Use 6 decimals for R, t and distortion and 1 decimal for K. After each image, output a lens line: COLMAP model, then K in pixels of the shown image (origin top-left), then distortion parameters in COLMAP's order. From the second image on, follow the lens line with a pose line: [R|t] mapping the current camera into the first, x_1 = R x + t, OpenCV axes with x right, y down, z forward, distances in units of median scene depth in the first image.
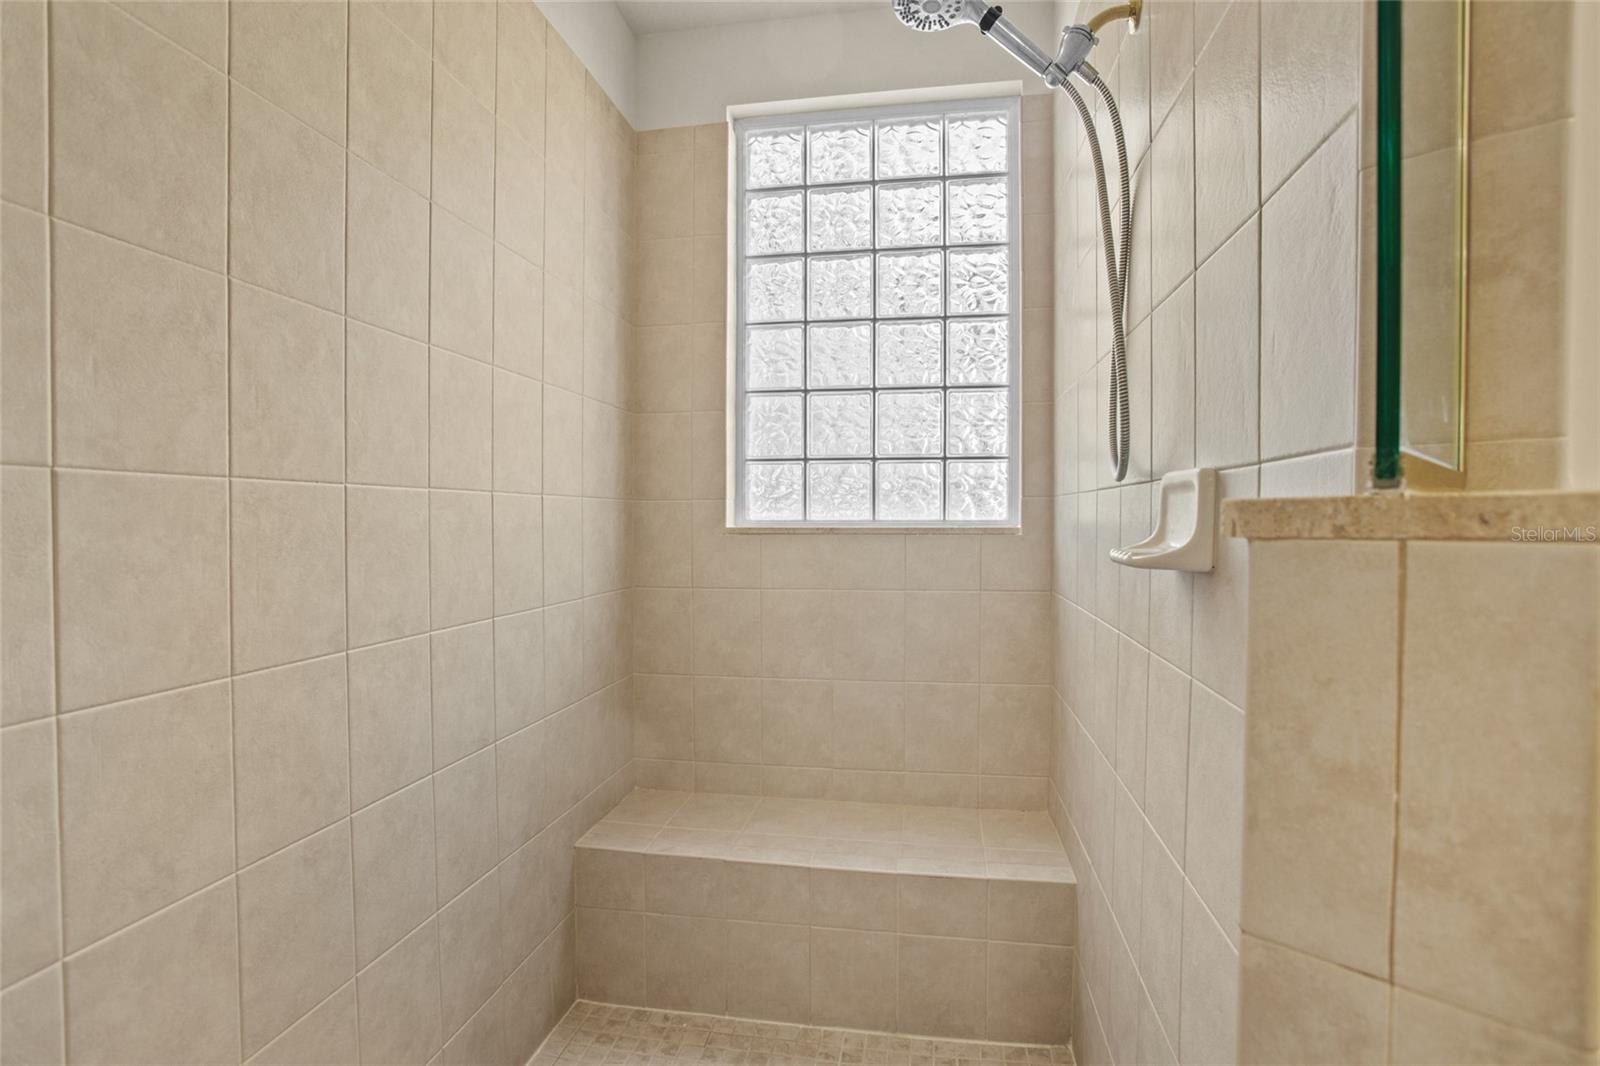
lens RADIAL K [[774.6, 0, 809.9], [0, 774.6, 535.9], [0, 0, 1]] dist [-0.060336, 0.021579]
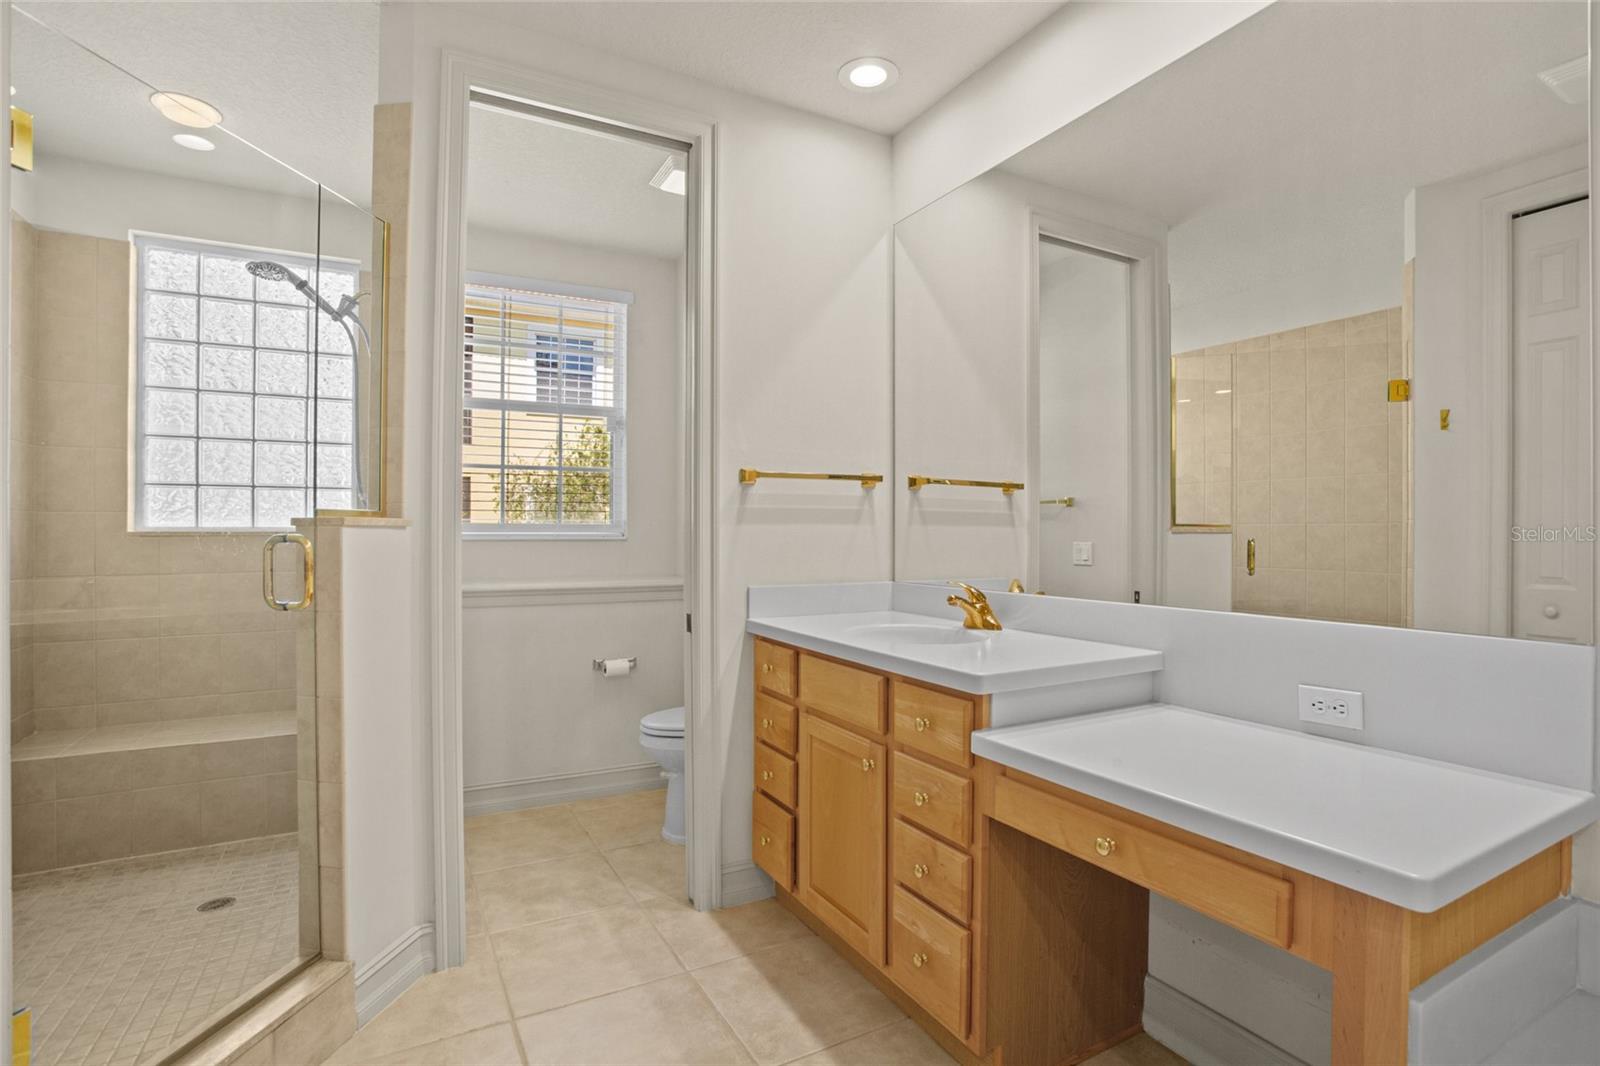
lens RADIAL K [[774.6, 0, 809.9], [0, 774.6, 535.9], [0, 0, 1]] dist [-0.060336, 0.021579]
pose [[0.792285, -0.001506, 0.610150, 0.045129], [0.012550, 0.999826, -0.013829, 0.029992], [-0.610022, 0.018614, 0.792165, -0.806446]]
